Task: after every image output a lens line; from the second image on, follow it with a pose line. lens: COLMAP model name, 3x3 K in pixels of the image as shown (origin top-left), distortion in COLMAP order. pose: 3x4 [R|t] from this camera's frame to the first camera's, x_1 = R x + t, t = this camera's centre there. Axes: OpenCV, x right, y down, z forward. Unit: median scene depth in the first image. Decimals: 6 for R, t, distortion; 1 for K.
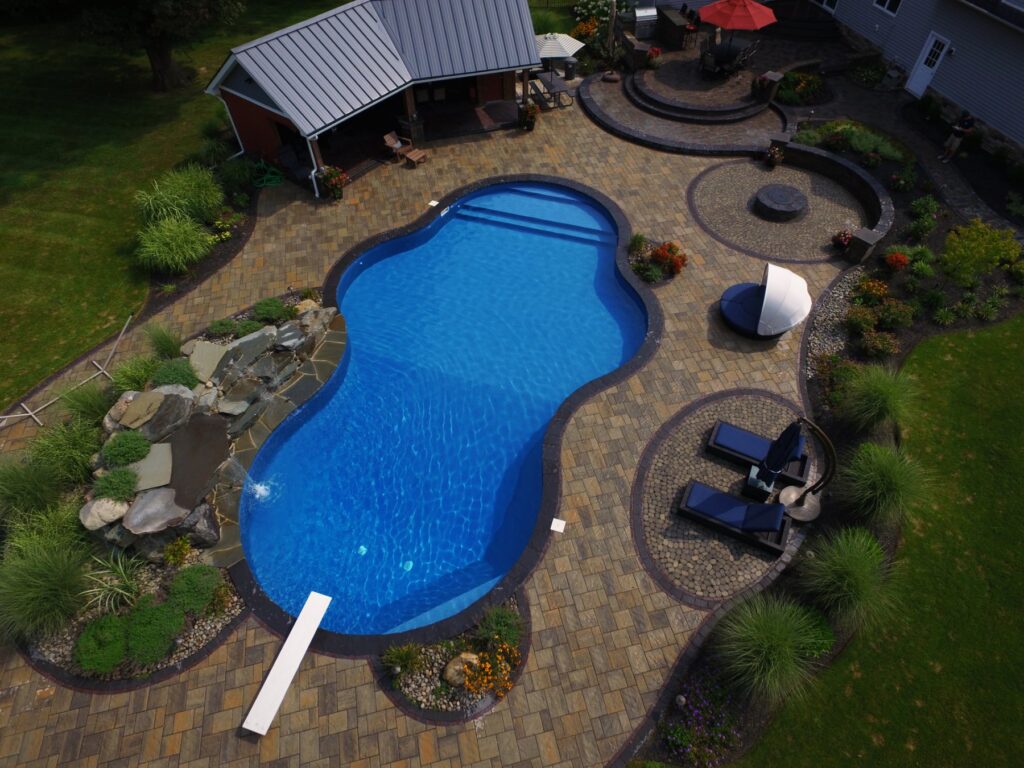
lens RADIAL K [[598.6, 0, 512.0], [0, 598.6, 384.0], [0, 0, 1]] dist [0.003383, 0.003918]
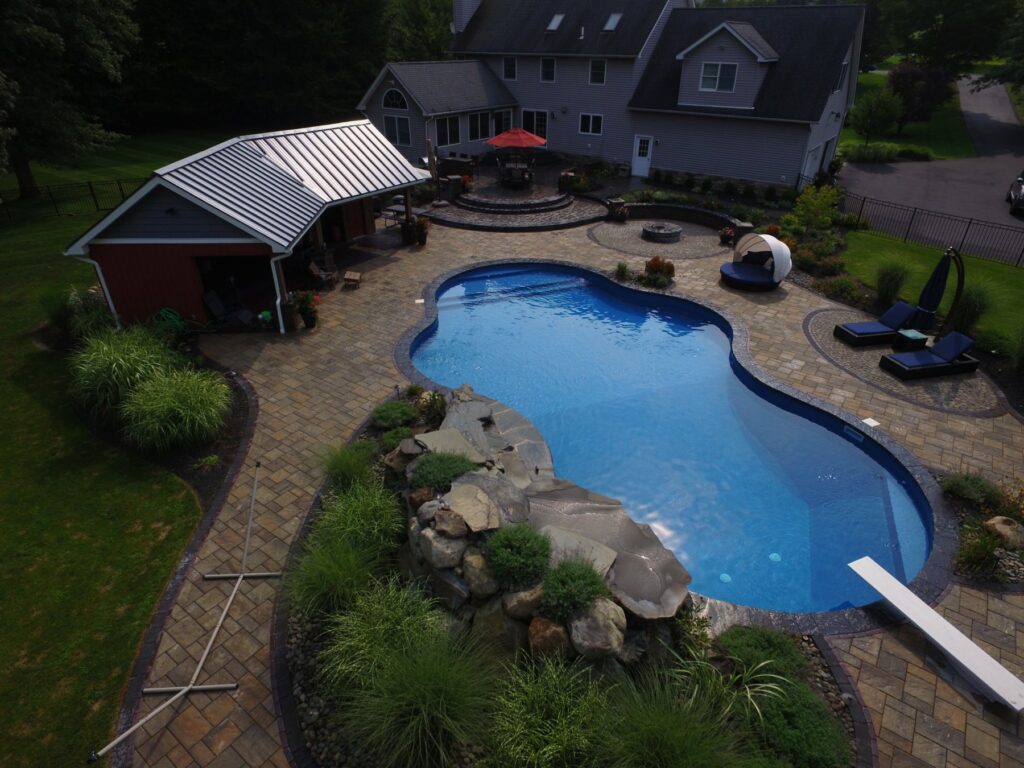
lens RADIAL K [[598.6, 0, 512.0], [0, 598.6, 384.0], [0, 0, 1]] dist [0.003383, 0.003918]
pose [[0.752414, -0.309123, 0.581650, -0.648457], [0.492996, 0.849908, -0.186042, 0.048686], [-0.436839, 0.426732, 0.791878, 0.297277]]
